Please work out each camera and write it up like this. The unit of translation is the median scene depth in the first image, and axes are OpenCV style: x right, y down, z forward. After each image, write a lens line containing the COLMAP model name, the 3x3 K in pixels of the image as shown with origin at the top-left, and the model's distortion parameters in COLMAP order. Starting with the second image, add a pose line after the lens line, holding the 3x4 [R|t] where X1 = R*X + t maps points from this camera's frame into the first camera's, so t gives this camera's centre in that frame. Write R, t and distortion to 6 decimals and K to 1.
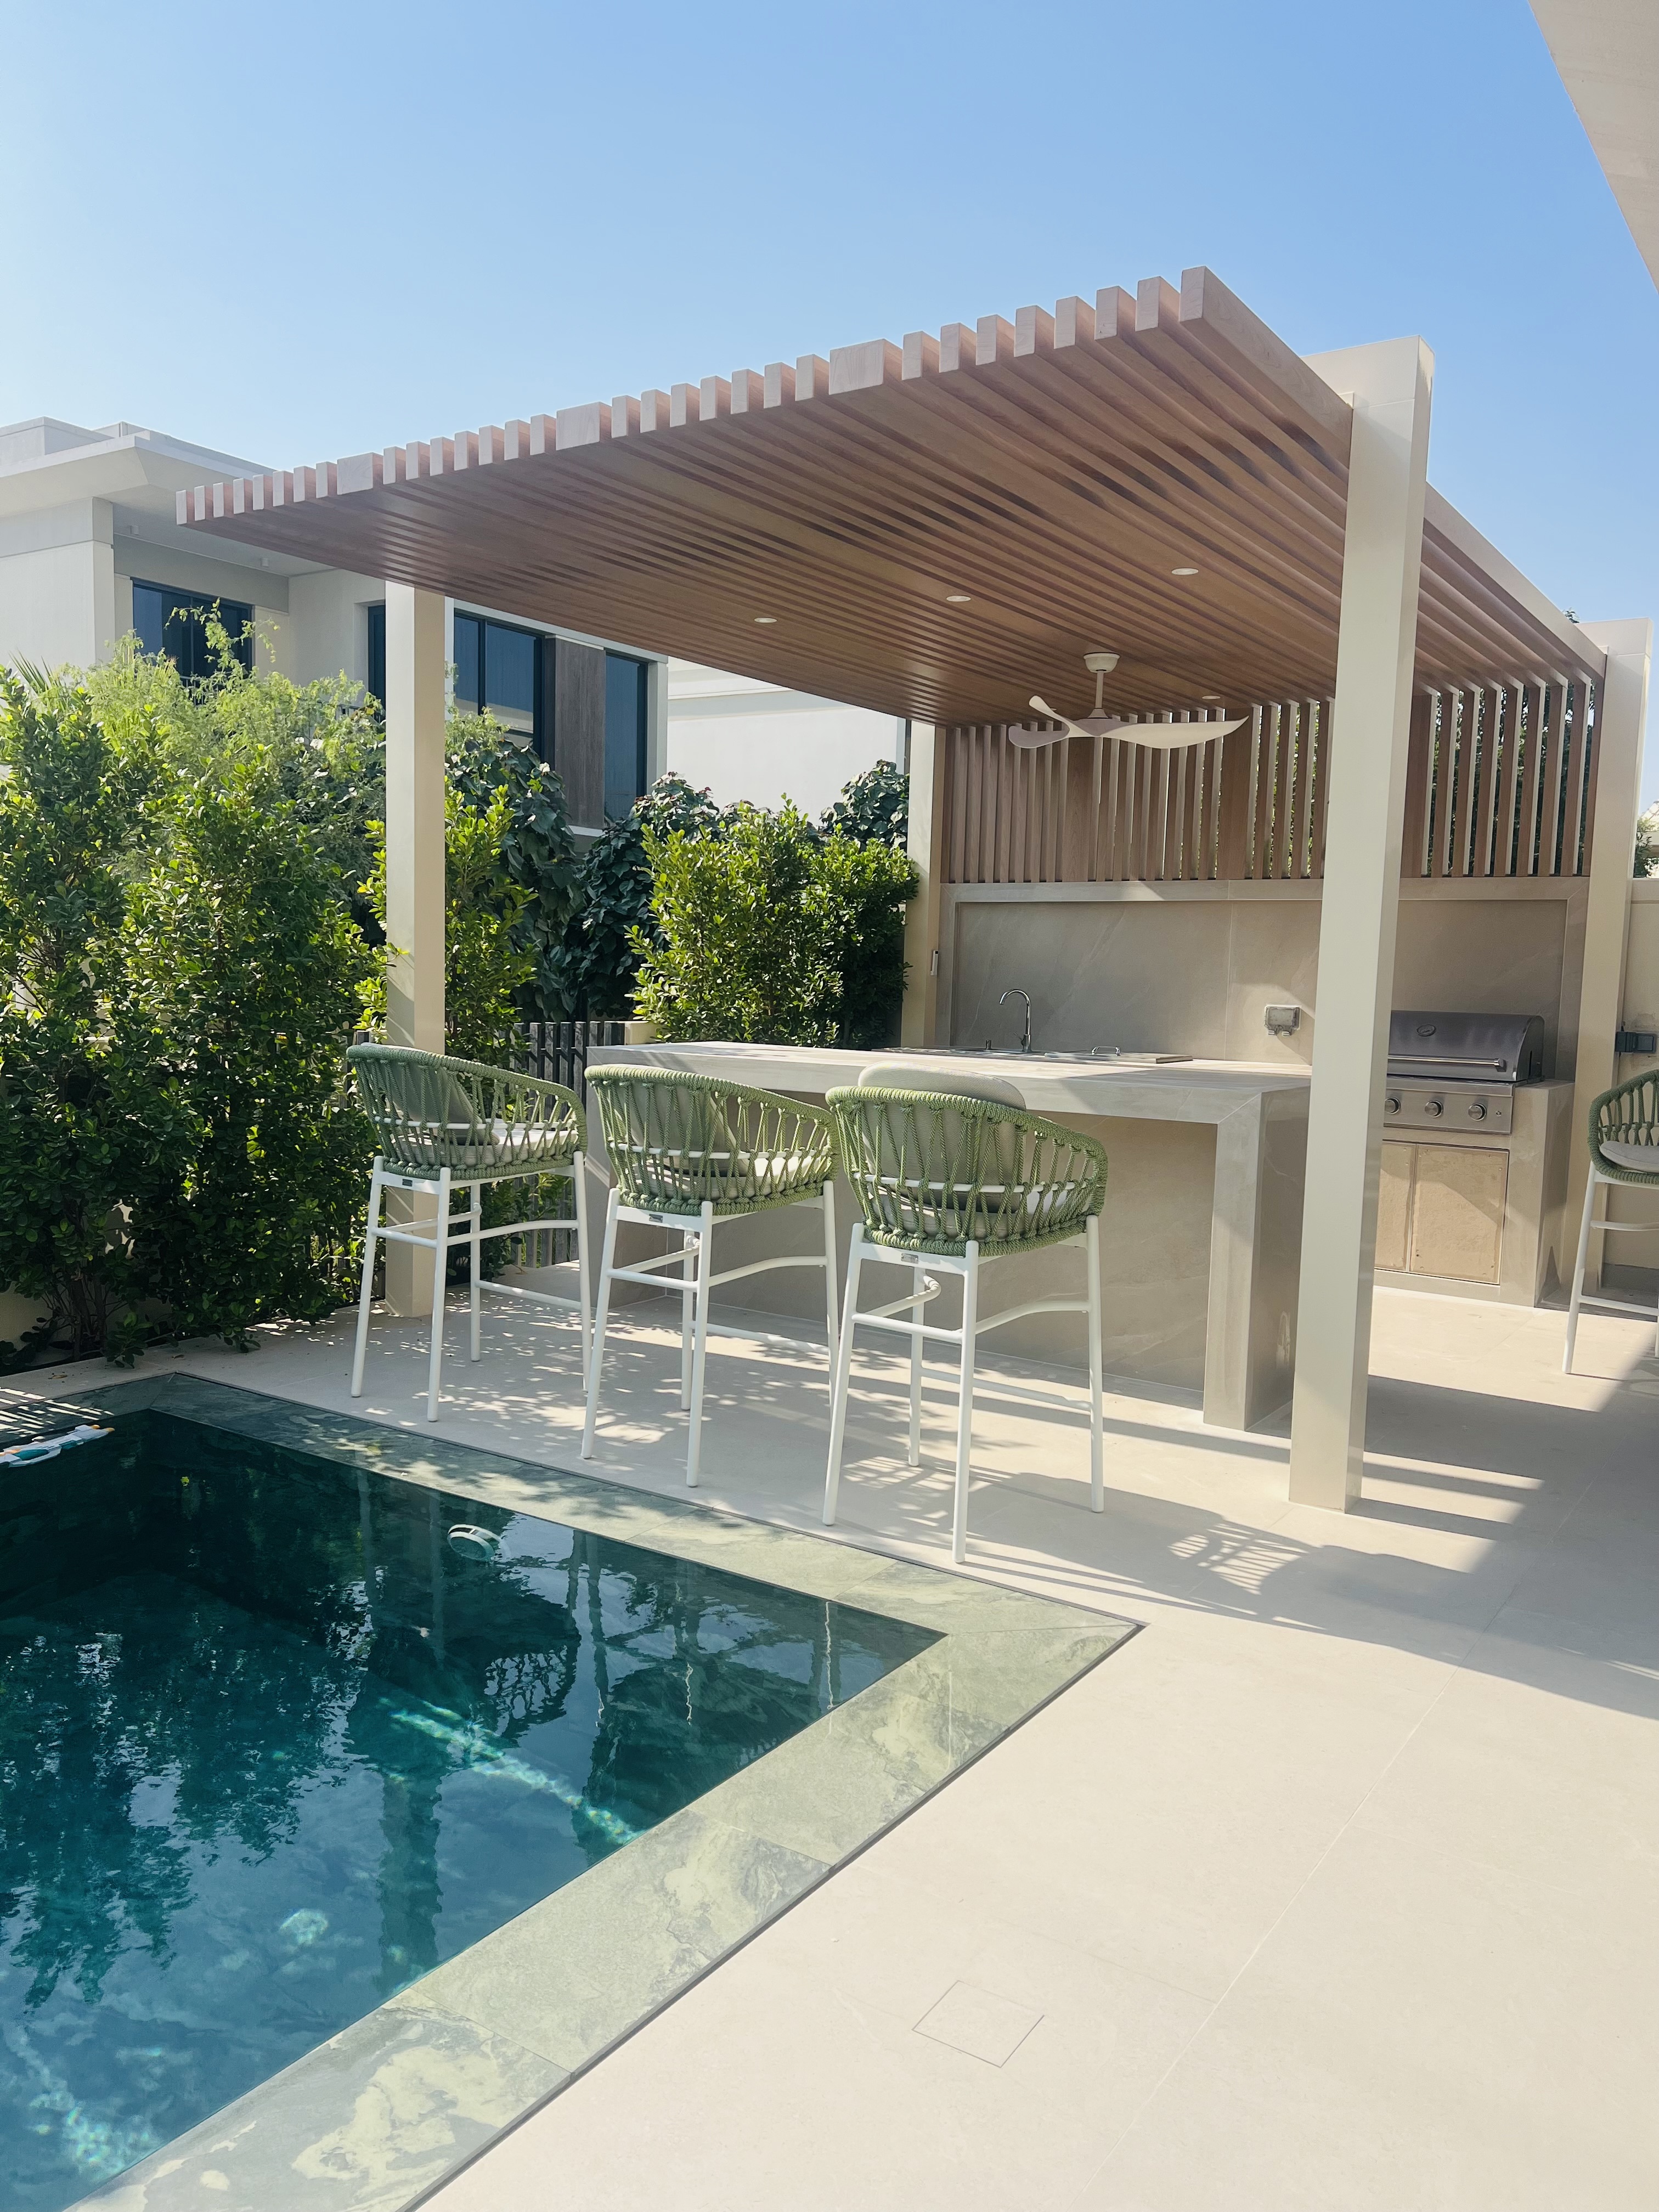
lens RADIAL K [[1675.5, 0, 832.2], [0, 1675.5, 1135.8], [0, 0, 1]] dist [0.105263, -0.157441]
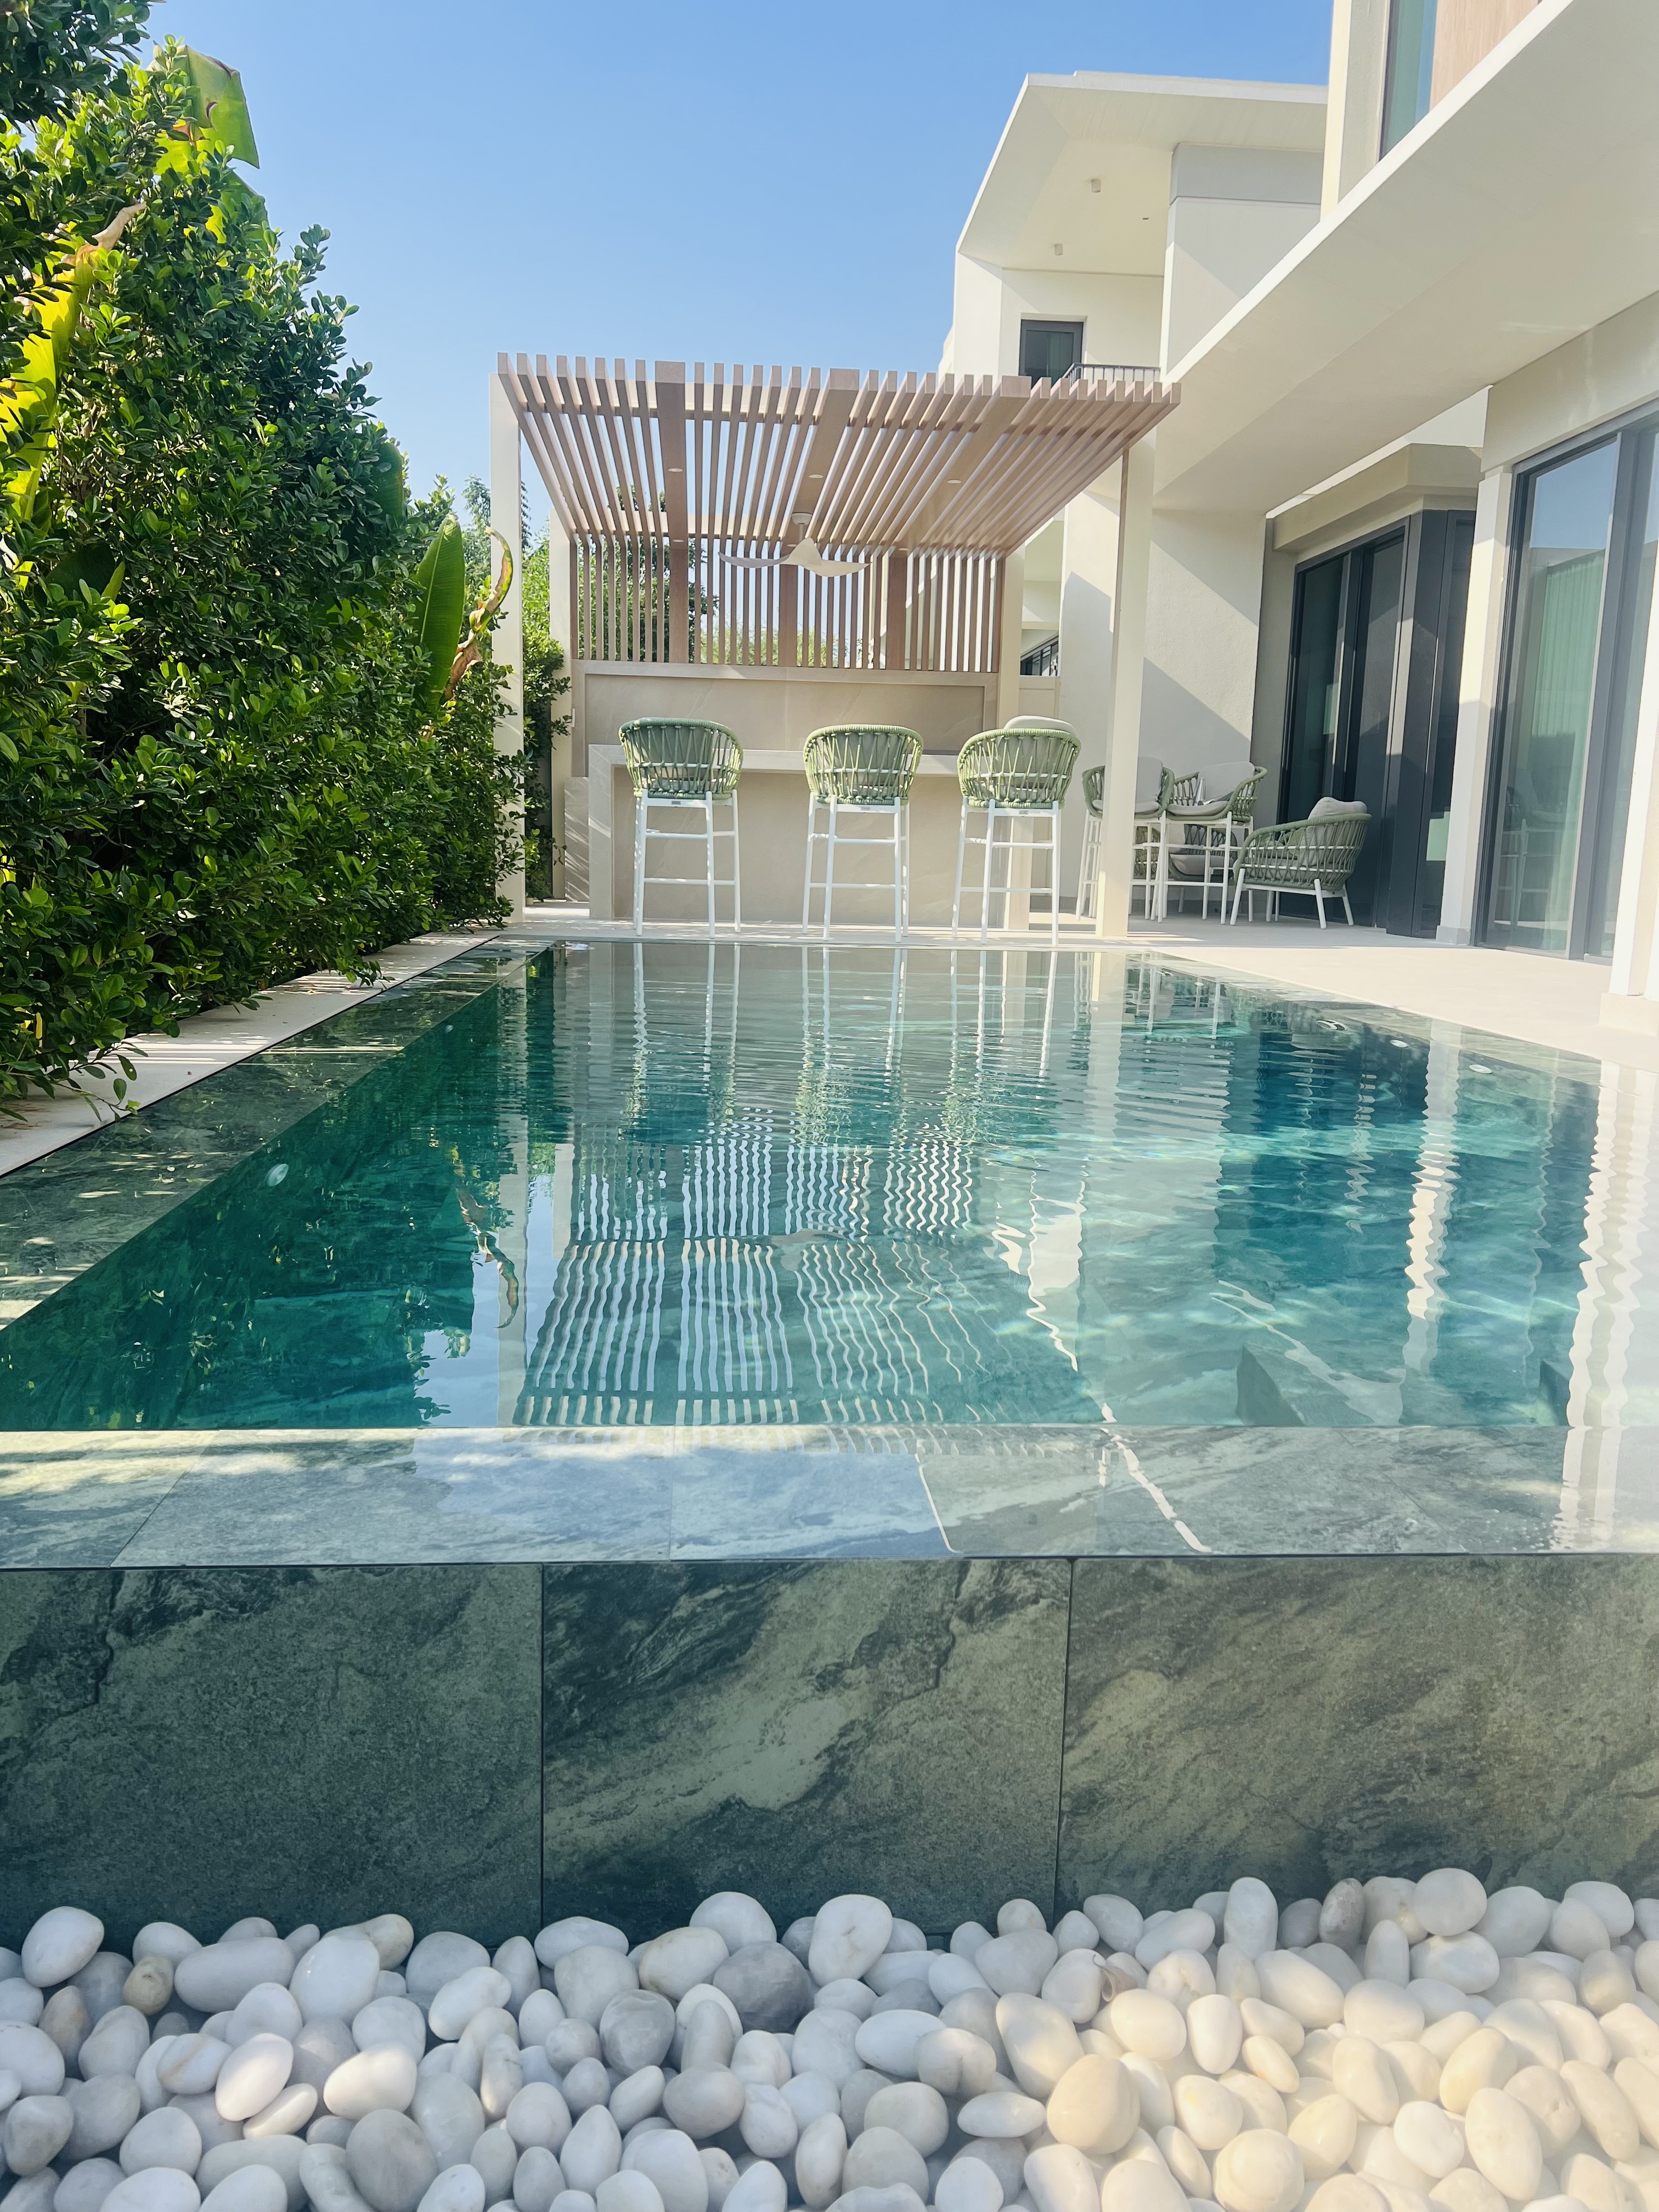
lens RADIAL K [[1675.5, 0, 832.2], [0, 1675.5, 1135.8], [0, 0, 1]] dist [0.105263, -0.157441]
pose [[0.787773, -0.114006, 0.605323, -1.040761], [0.060715, 0.992309, 0.107875, 0.163194], [-0.612966, -0.048229, 0.788636, -0.404919]]
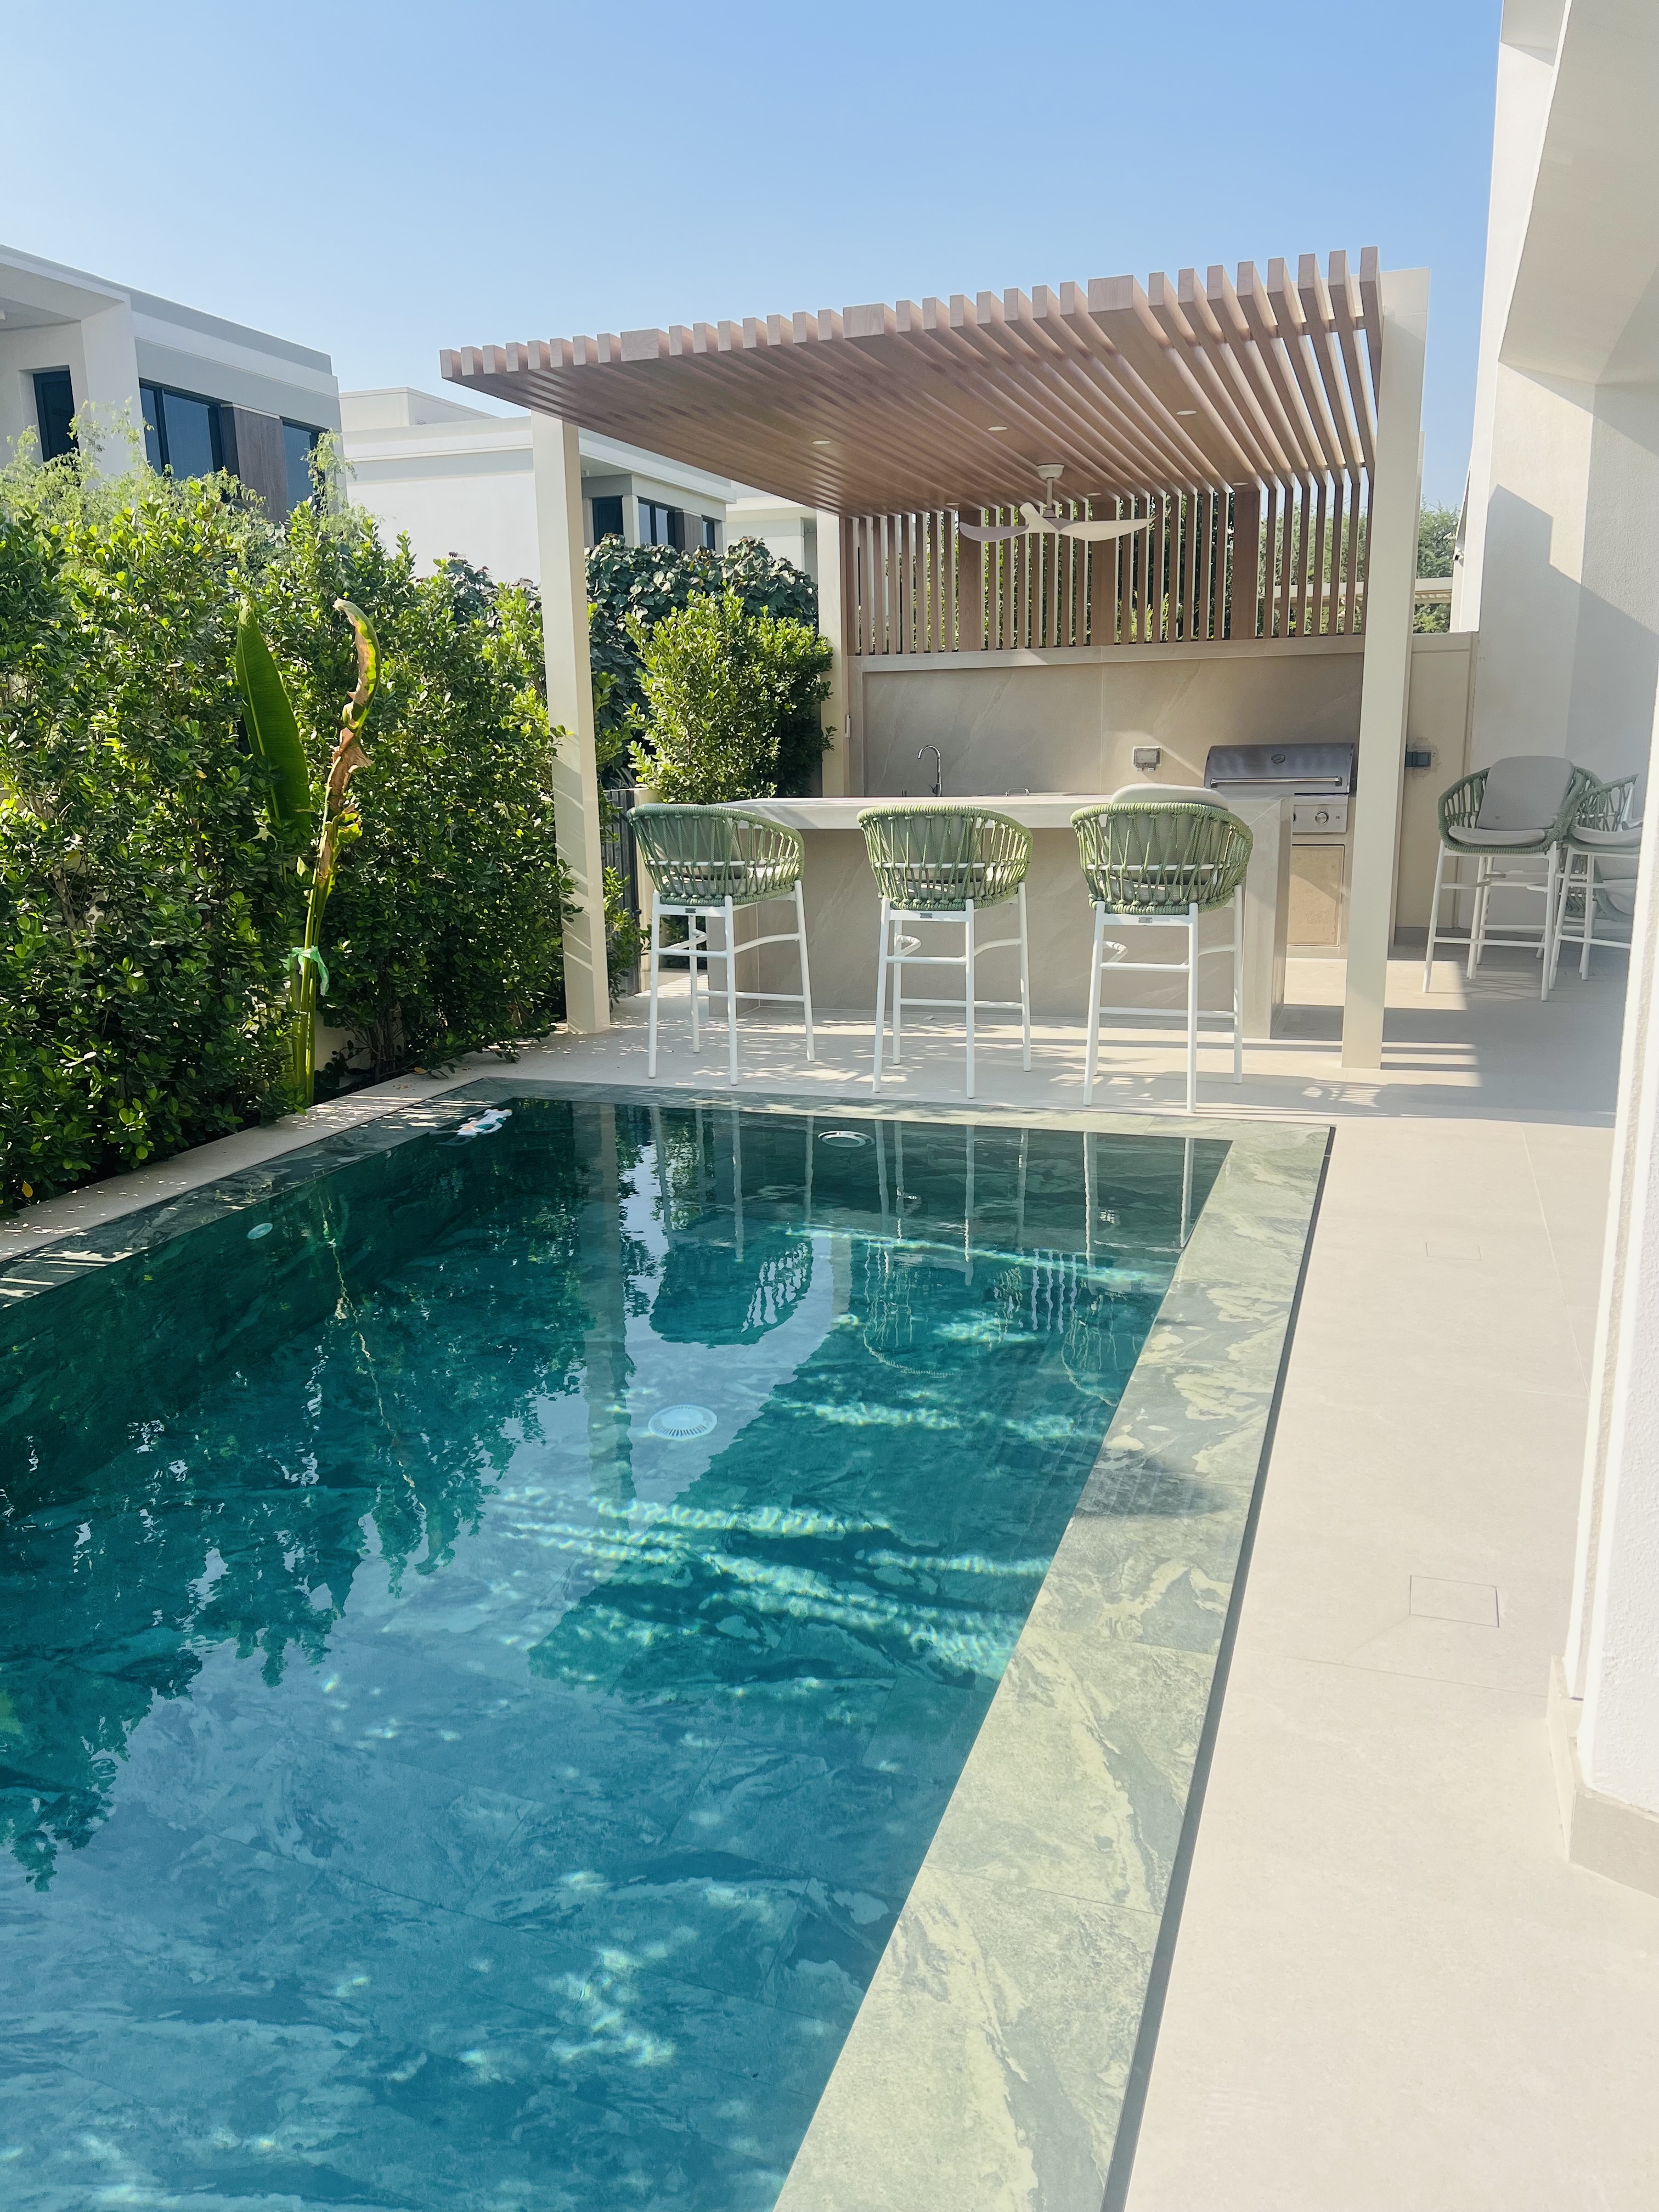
lens RADIAL K [[1675.5, 0, 832.2], [0, 1675.5, 1135.8], [0, 0, 1]] dist [0.105263, -0.157441]
pose [[0.966236, -0.105236, 0.235188, -0.408178], [0.073207, 0.987298, 0.141011, 0.020770], [-0.247040, -0.119033, 0.961666, -0.271800]]
